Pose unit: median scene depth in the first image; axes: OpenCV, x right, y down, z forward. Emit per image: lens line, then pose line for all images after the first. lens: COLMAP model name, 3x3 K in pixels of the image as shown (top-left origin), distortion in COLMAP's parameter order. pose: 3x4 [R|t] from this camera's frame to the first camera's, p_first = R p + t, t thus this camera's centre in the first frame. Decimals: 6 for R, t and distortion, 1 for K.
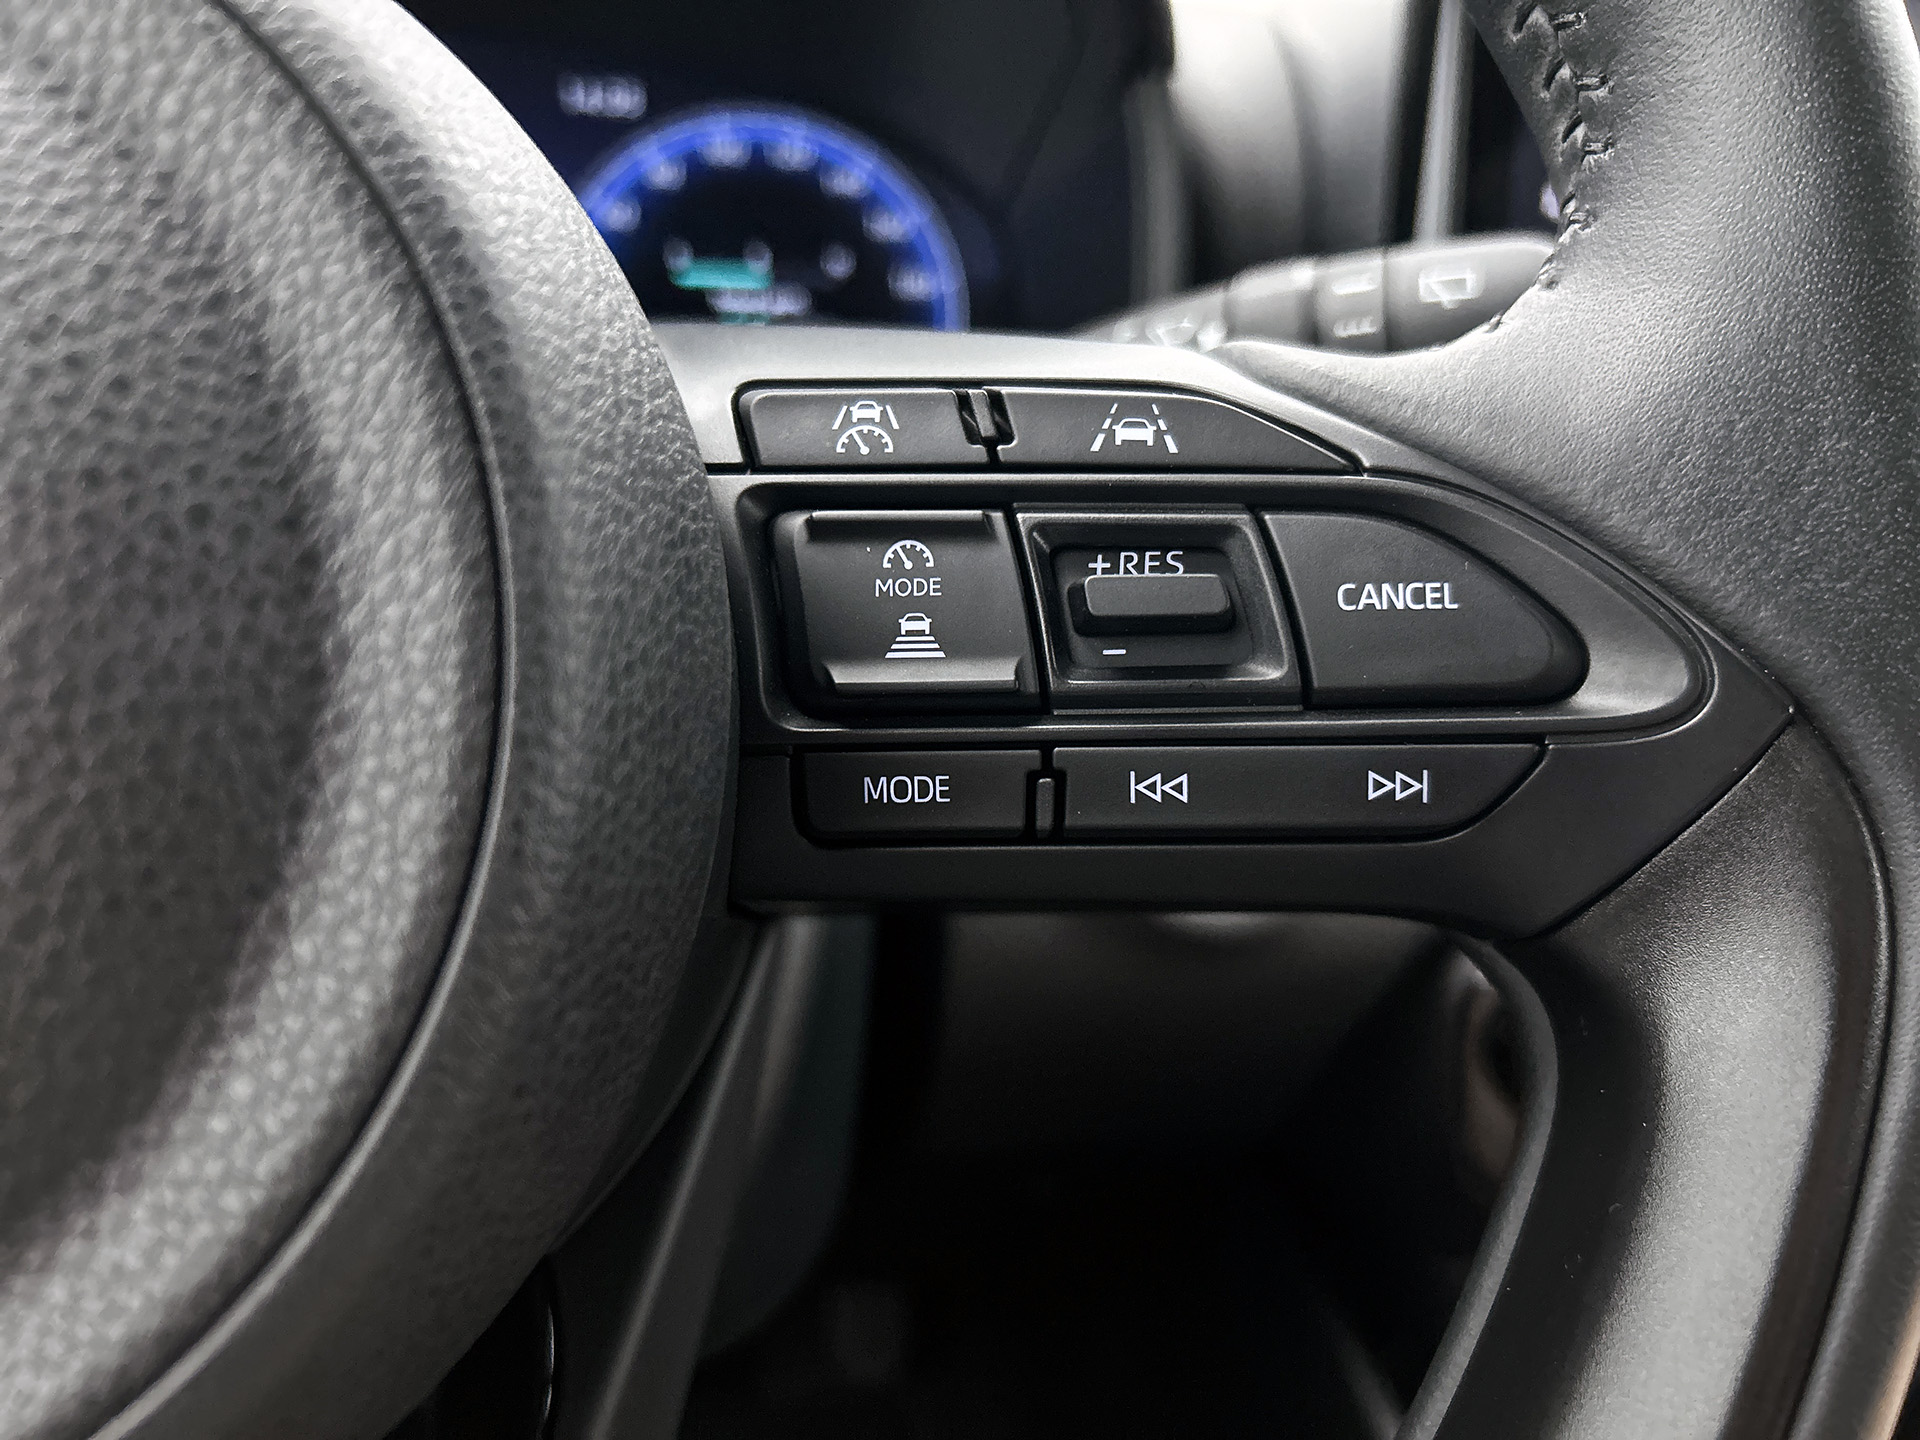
lens RADIAL K [[1500.0, 0, 1005.6], [0, 1500.0, 678.7], [0, 0, 1]] dist [0.023811, -0.009693]
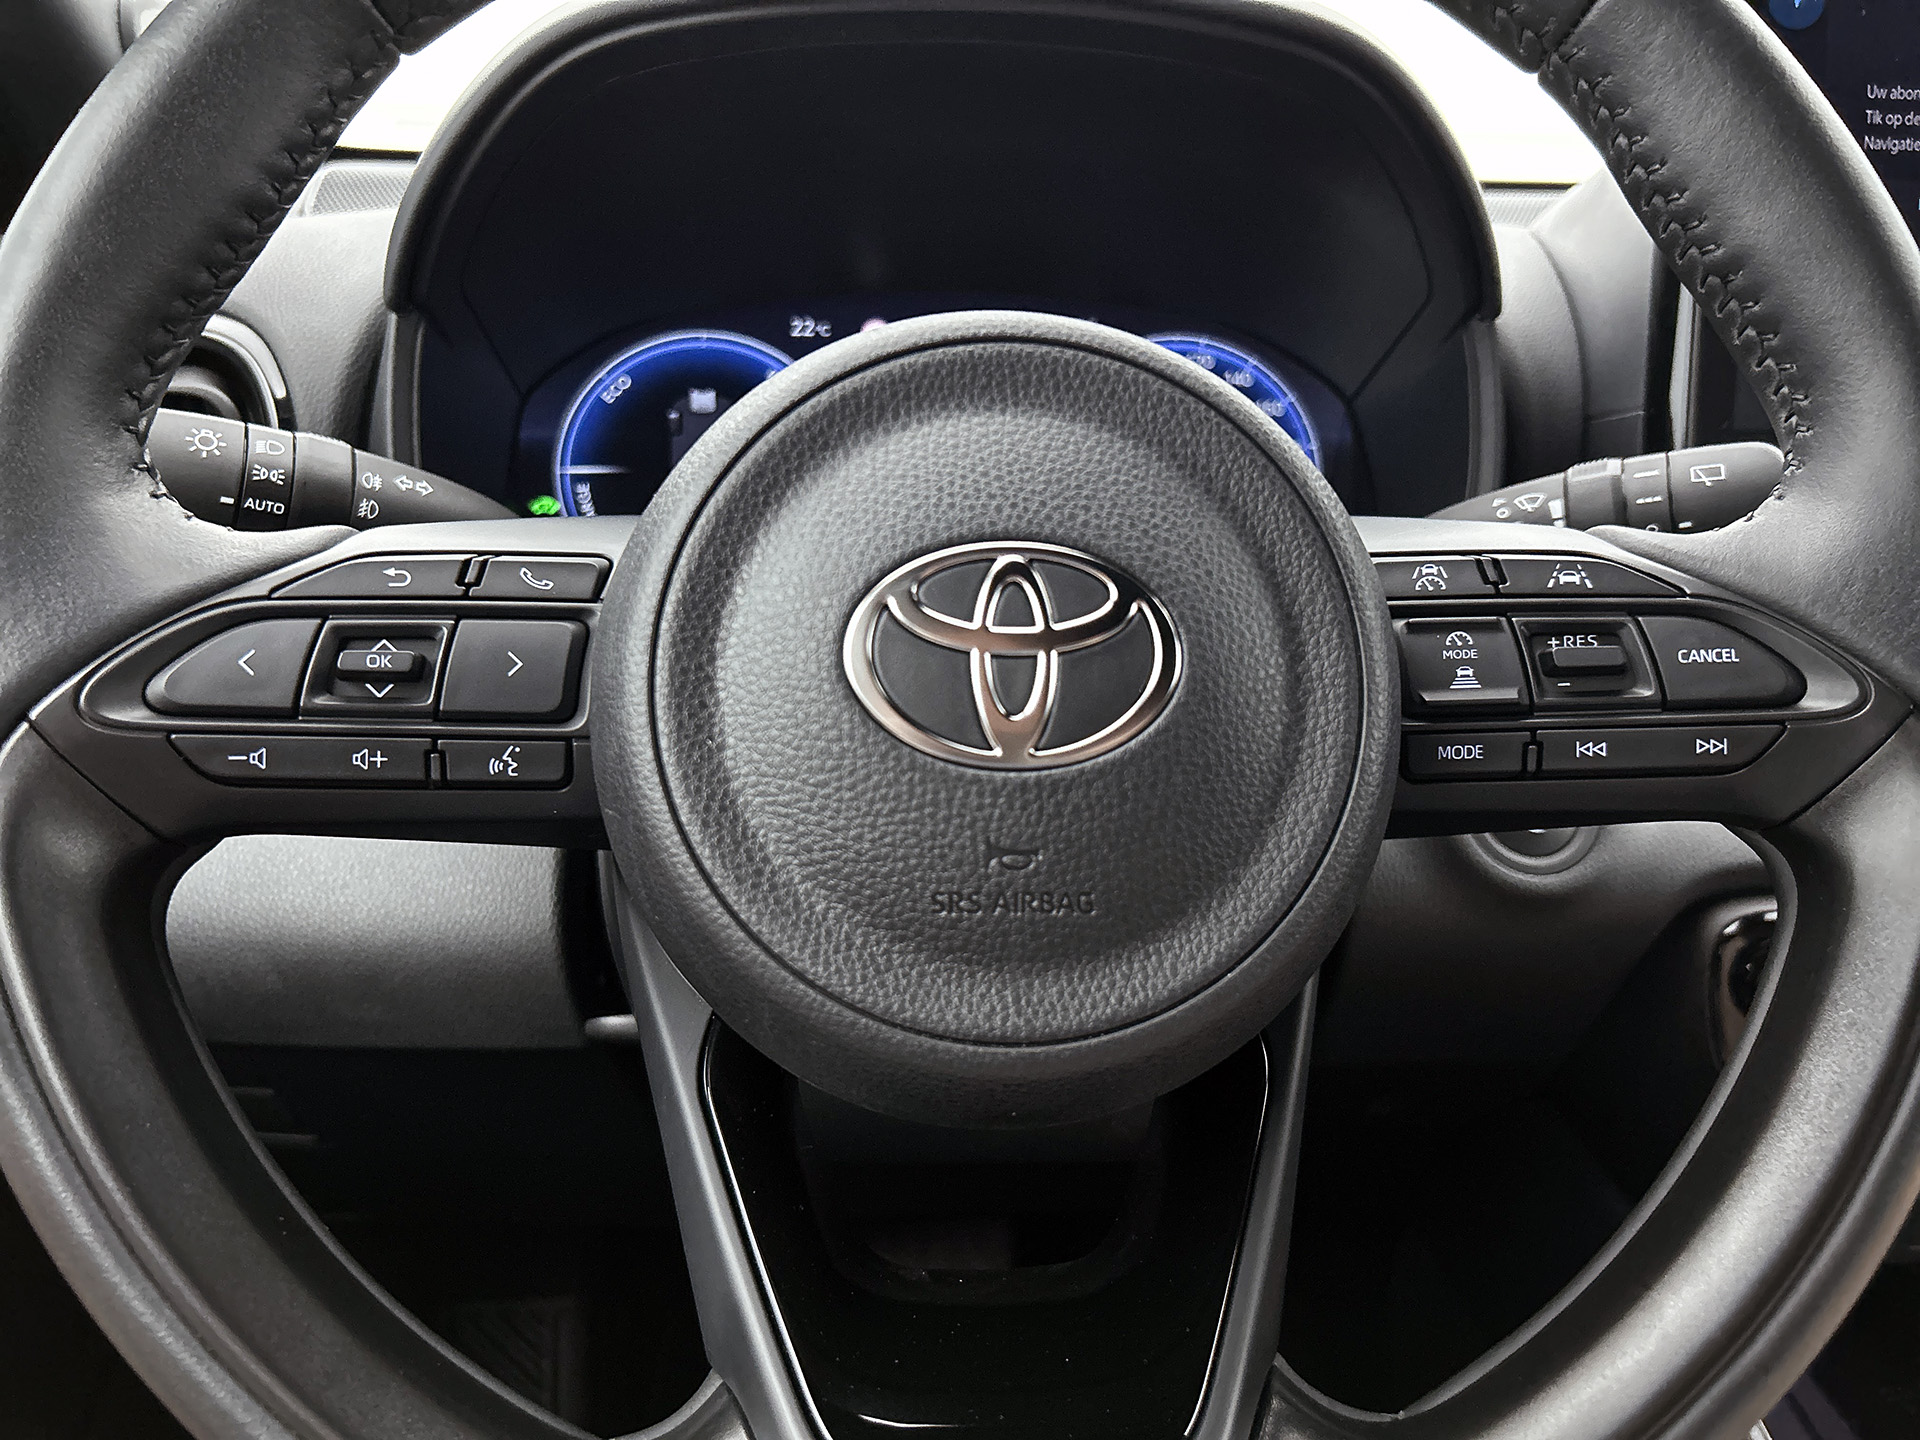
lens RADIAL K [[1500.0, 0, 1001.2], [0, 1500.0, 701.6], [0, 0, 1]] dist [0.023811, -0.009693]
pose [[0.993974, -0.008651, -0.109276, -0.473115], [0.004462, 0.999248, -0.038516, 0.082467], [0.109527, 0.037796, 0.993265, -1.147894]]
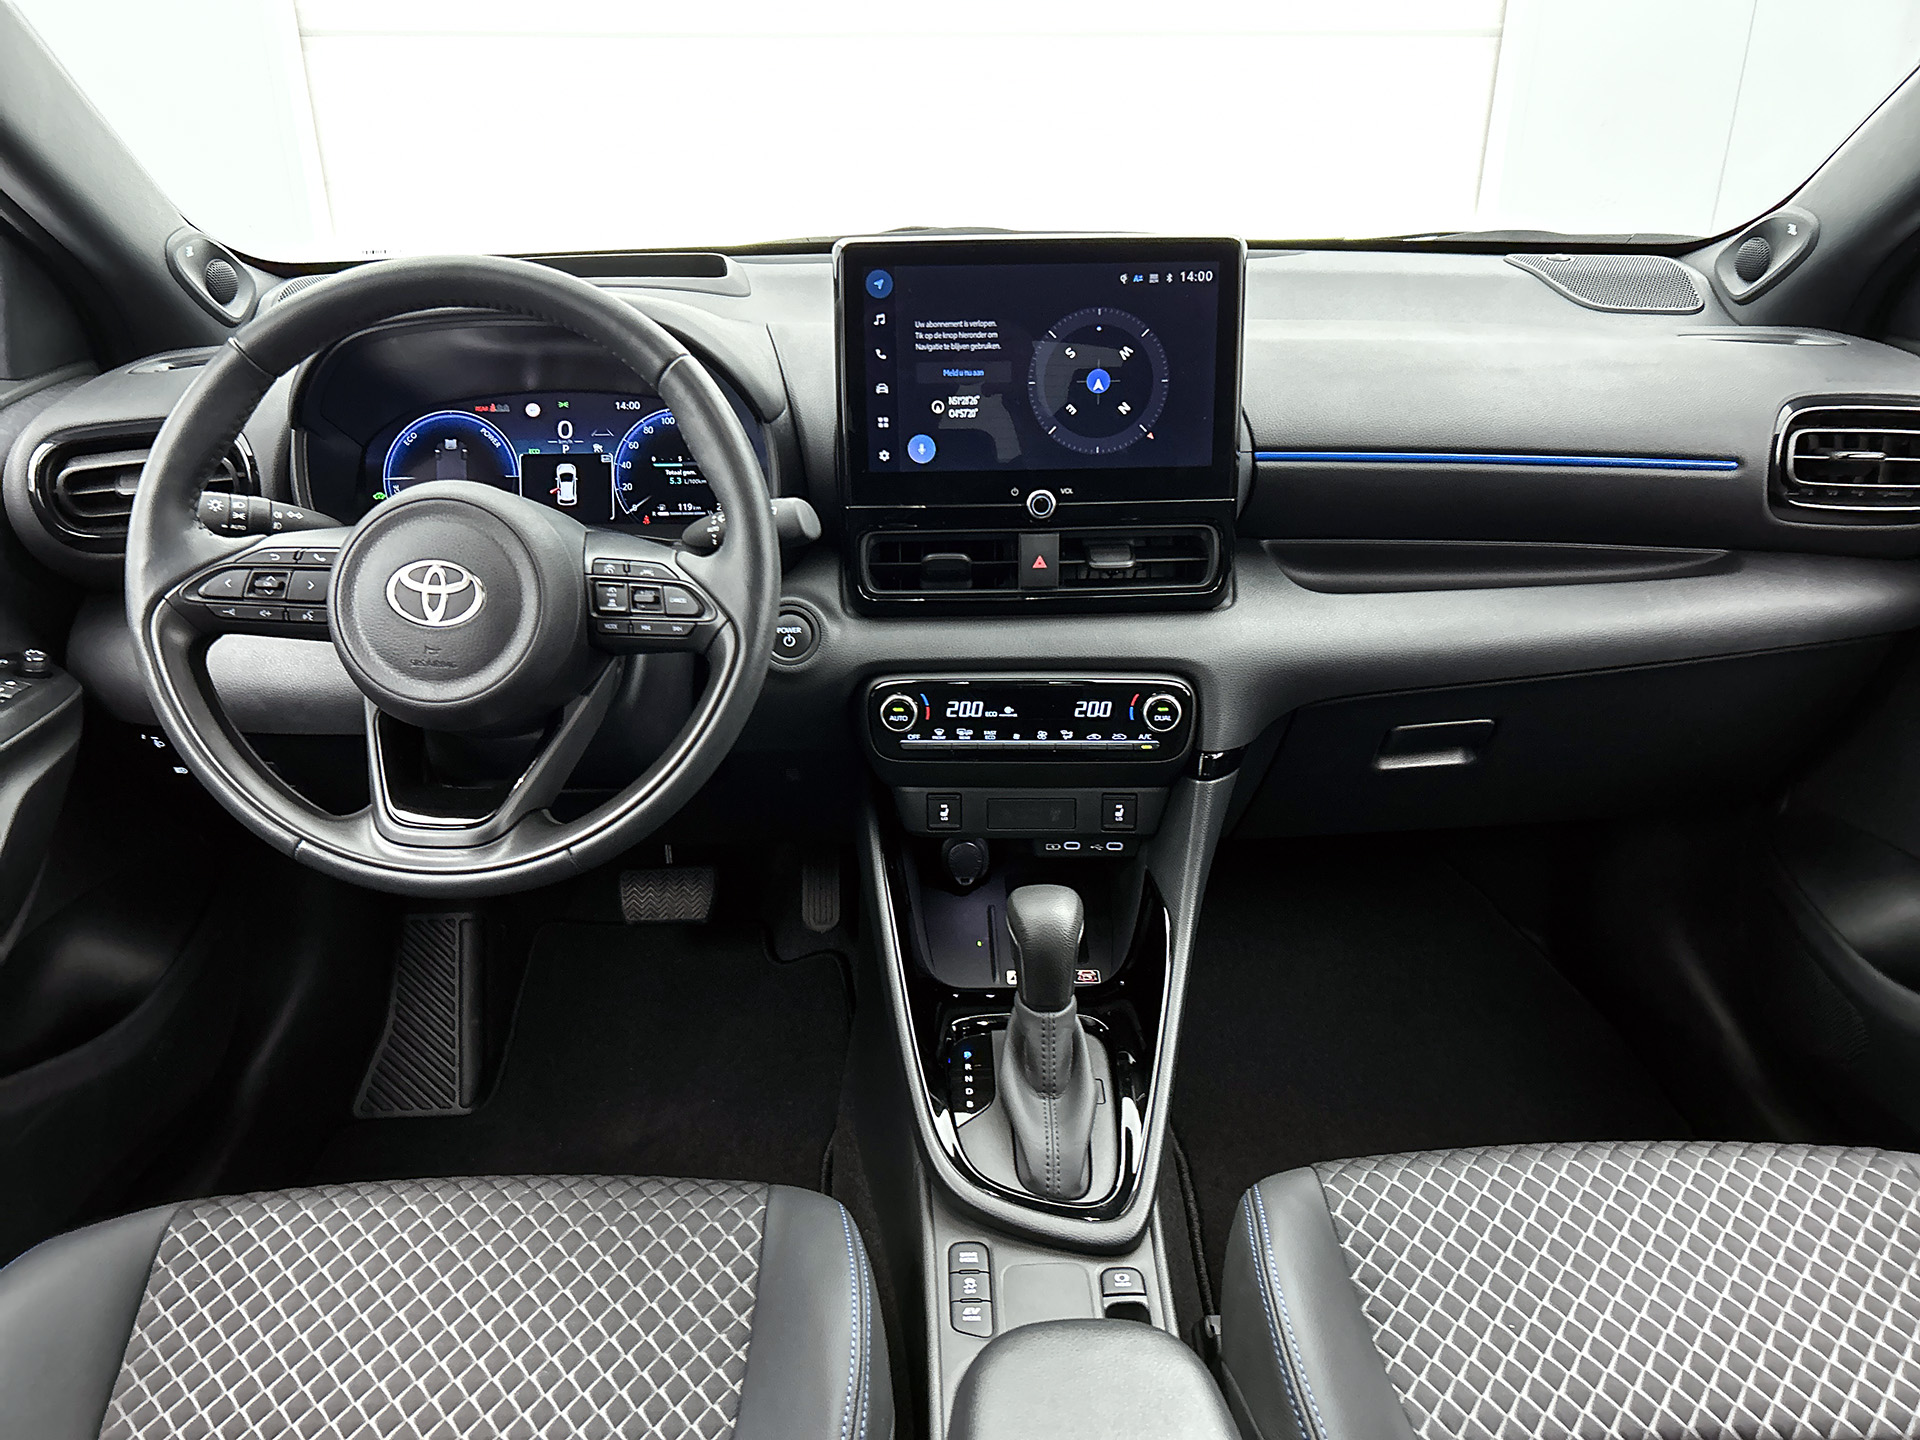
lens RADIAL K [[1500.0, 0, 961.4], [0, 1500.0, 719.6], [0, 0, 1]] dist [0.023811, -0.009693]
pose [[0.983302, 0.057422, -0.172685, 2.570996], [-0.041091, 0.994464, 0.096708, -0.215405], [0.177282, -0.087997, 0.980218, -5.137485]]
